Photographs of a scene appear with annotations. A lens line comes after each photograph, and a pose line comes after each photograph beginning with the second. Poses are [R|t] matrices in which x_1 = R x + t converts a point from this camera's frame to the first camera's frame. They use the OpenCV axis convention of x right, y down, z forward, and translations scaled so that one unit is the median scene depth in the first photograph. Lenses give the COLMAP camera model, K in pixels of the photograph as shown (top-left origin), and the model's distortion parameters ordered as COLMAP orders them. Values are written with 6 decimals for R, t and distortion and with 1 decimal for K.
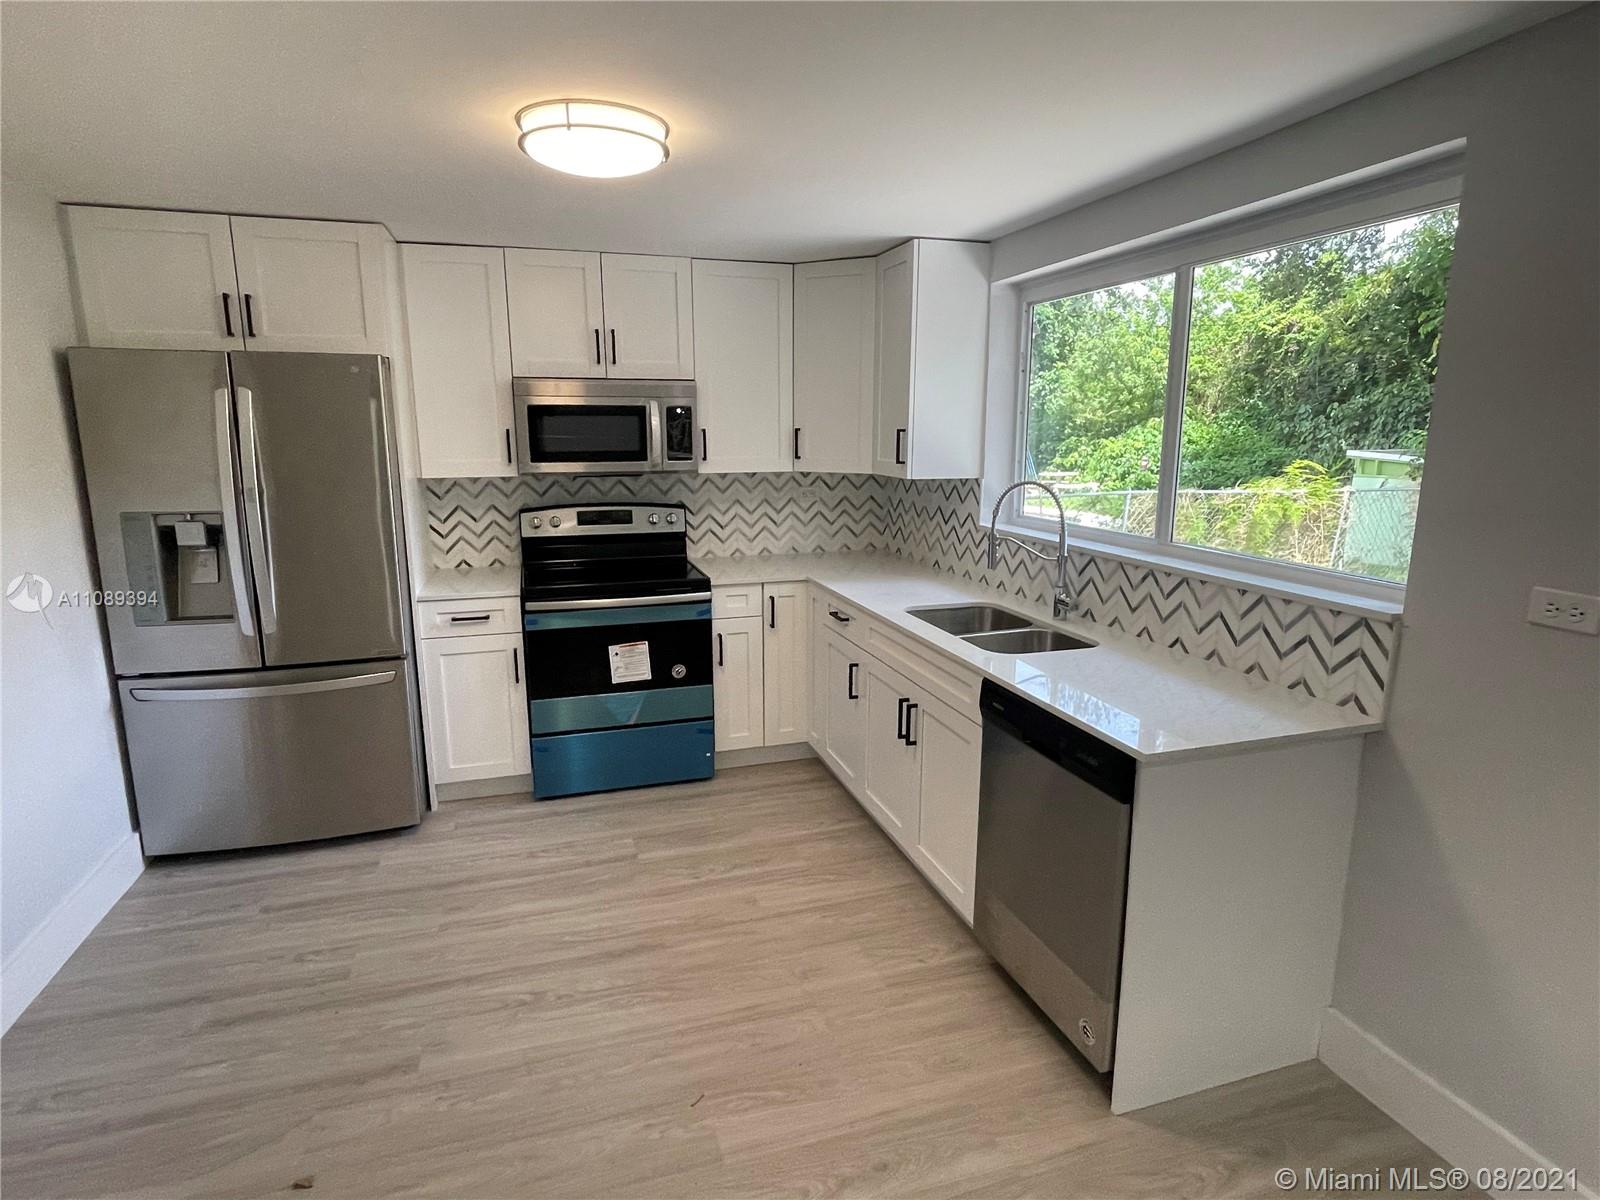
lens RADIAL K [[866.1, 0, 800.3], [0, 866.1, 599.1], [0, 0, 1]] dist [-0.002753, -0.000839]
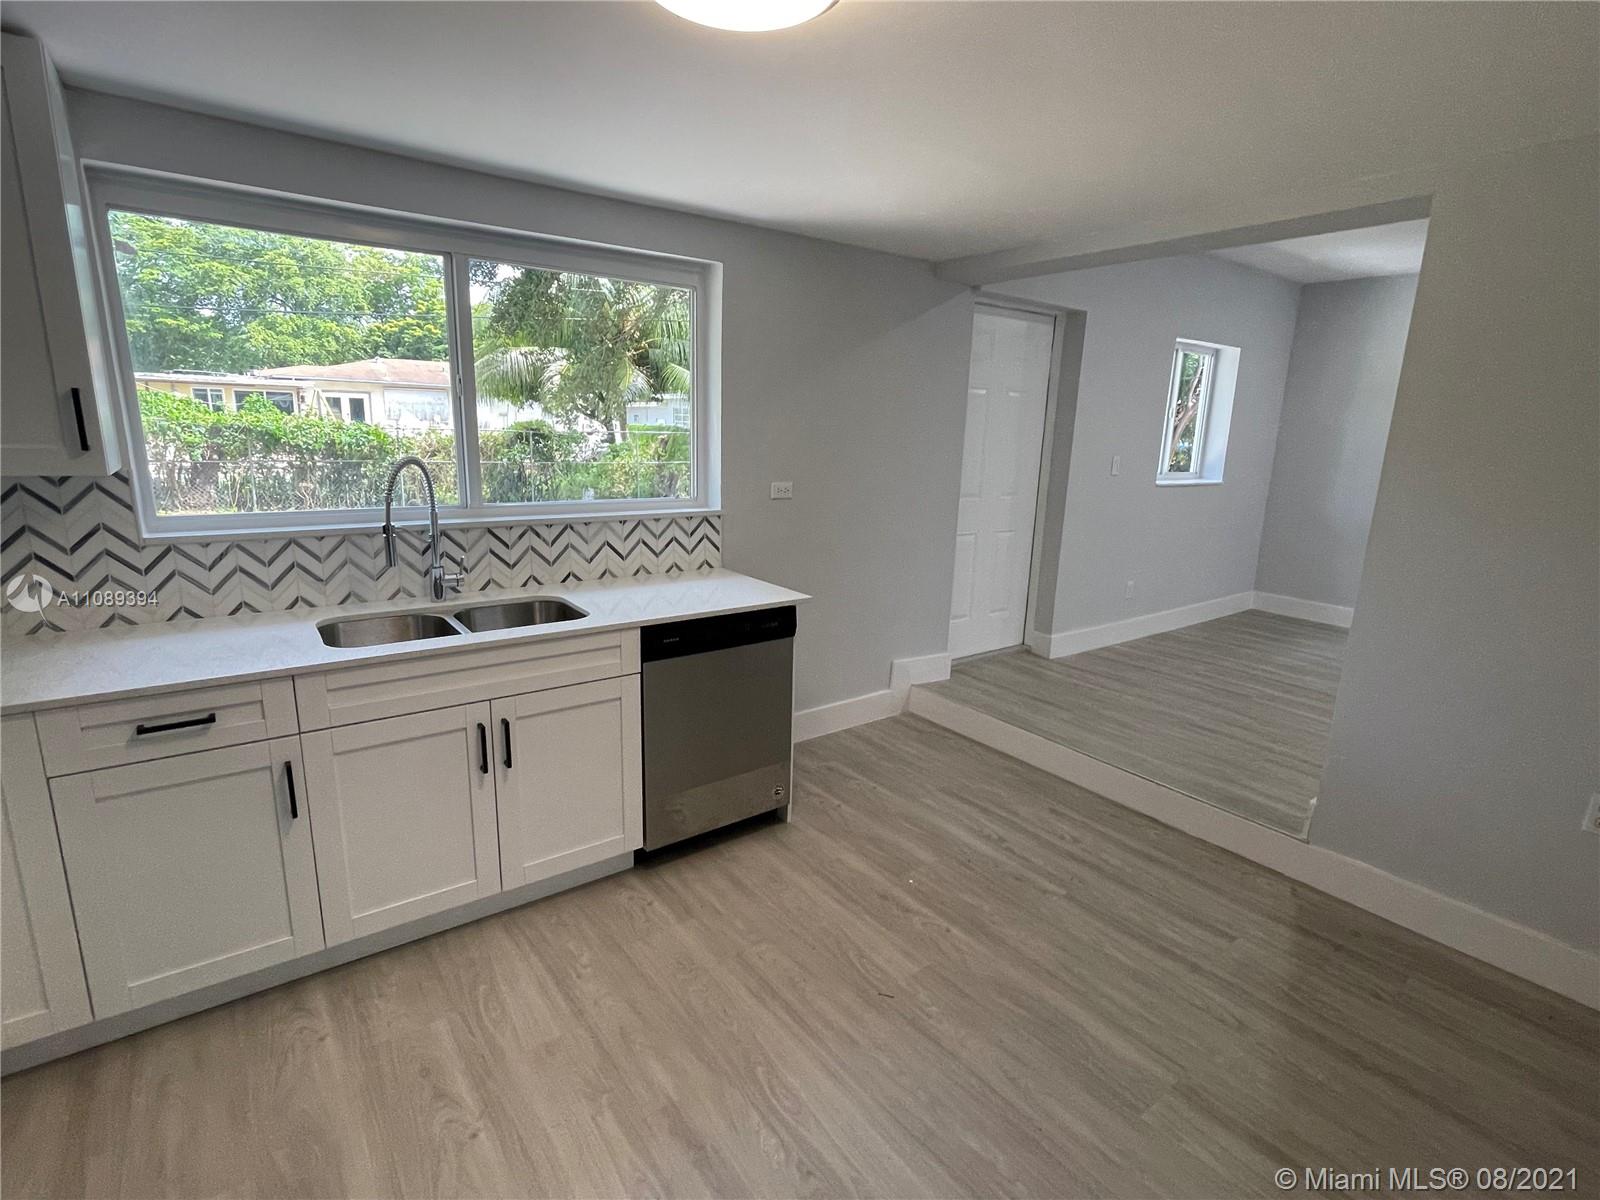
lens RADIAL K [[771.1, 0, 802.2], [0, 771.1, 601.5], [0, 0, 1]] dist [-0.002496, -0.000552]
pose [[-0.319639, -0.210093, 0.923954, -0.755017], [0.165374, 0.947774, 0.272720, -0.173538], [-0.932996, 0.239970, -0.268202, 1.033274]]
